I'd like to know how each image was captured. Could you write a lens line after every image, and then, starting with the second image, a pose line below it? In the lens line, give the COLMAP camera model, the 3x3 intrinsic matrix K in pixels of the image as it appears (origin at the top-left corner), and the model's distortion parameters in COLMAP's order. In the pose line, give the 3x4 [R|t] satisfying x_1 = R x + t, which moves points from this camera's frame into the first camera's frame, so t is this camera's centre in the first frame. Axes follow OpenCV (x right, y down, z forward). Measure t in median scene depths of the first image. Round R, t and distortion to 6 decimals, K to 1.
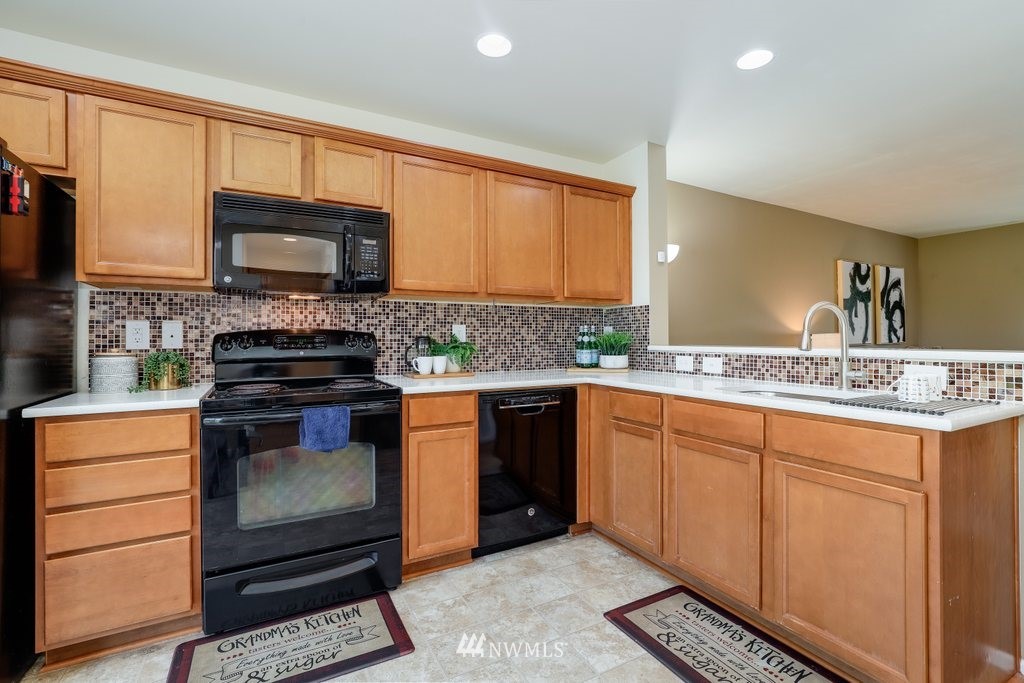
lens RADIAL K [[466.6, 0, 522.9], [0, 466.6, 335.8], [0, 0, 1]] dist [-0.022286, 0.007723]
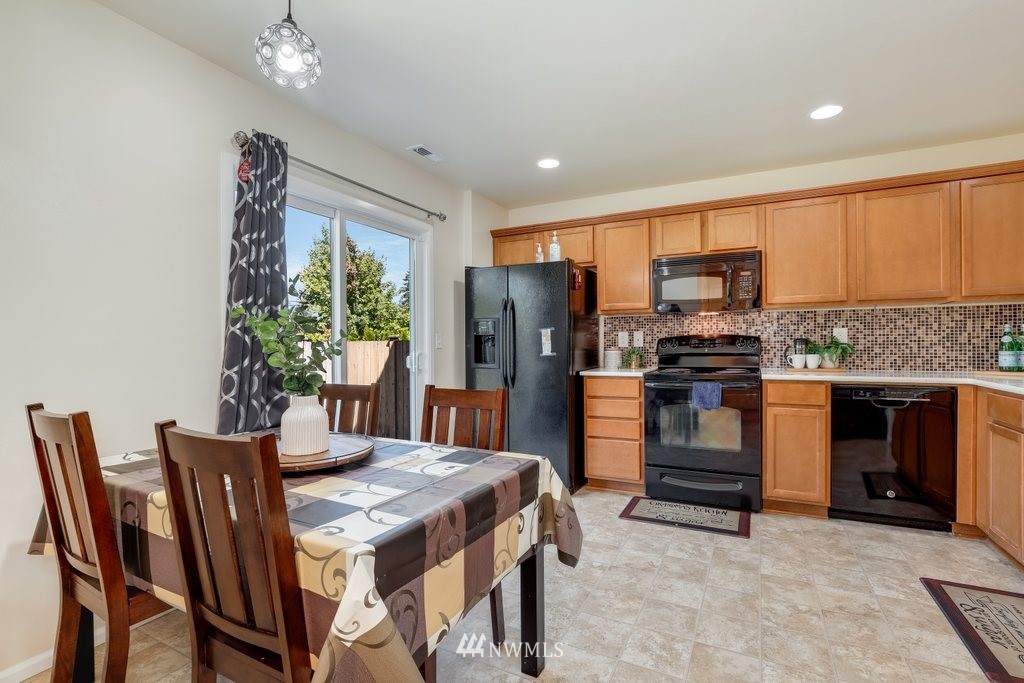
lens RADIAL K [[466.6, 0, 522.2], [0, 466.6, 345.4], [0, 0, 1]] dist [-0.022286, 0.007723]
pose [[0.563019, 0.002604, -0.826440, 0.440371], [0.012300, 0.999858, 0.011531, -0.004348], [0.826352, -0.016657, 0.562907, -0.359858]]
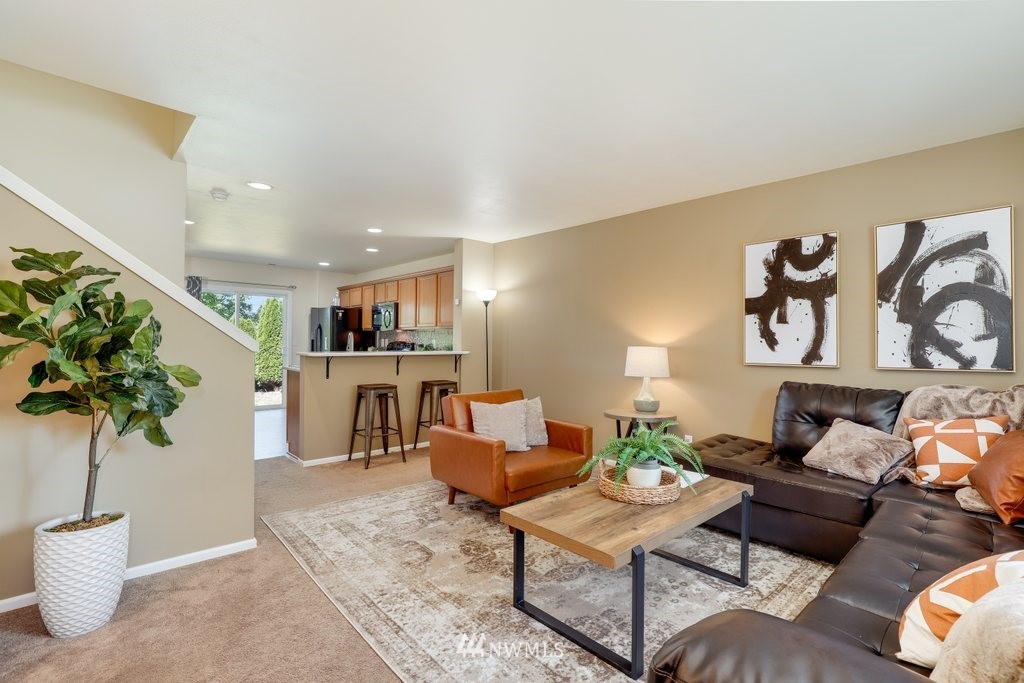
lens RADIAL K [[466.6, 0, 522.9], [0, 466.6, 344.8], [0, 0, 1]] dist [-0.022286, 0.007723]
pose [[0.247618, 0.011672, -0.968787, 2.692908], [-0.007671, 0.999920, 0.010086, -0.029221], [0.968827, 0.004934, 0.247688, 1.020092]]
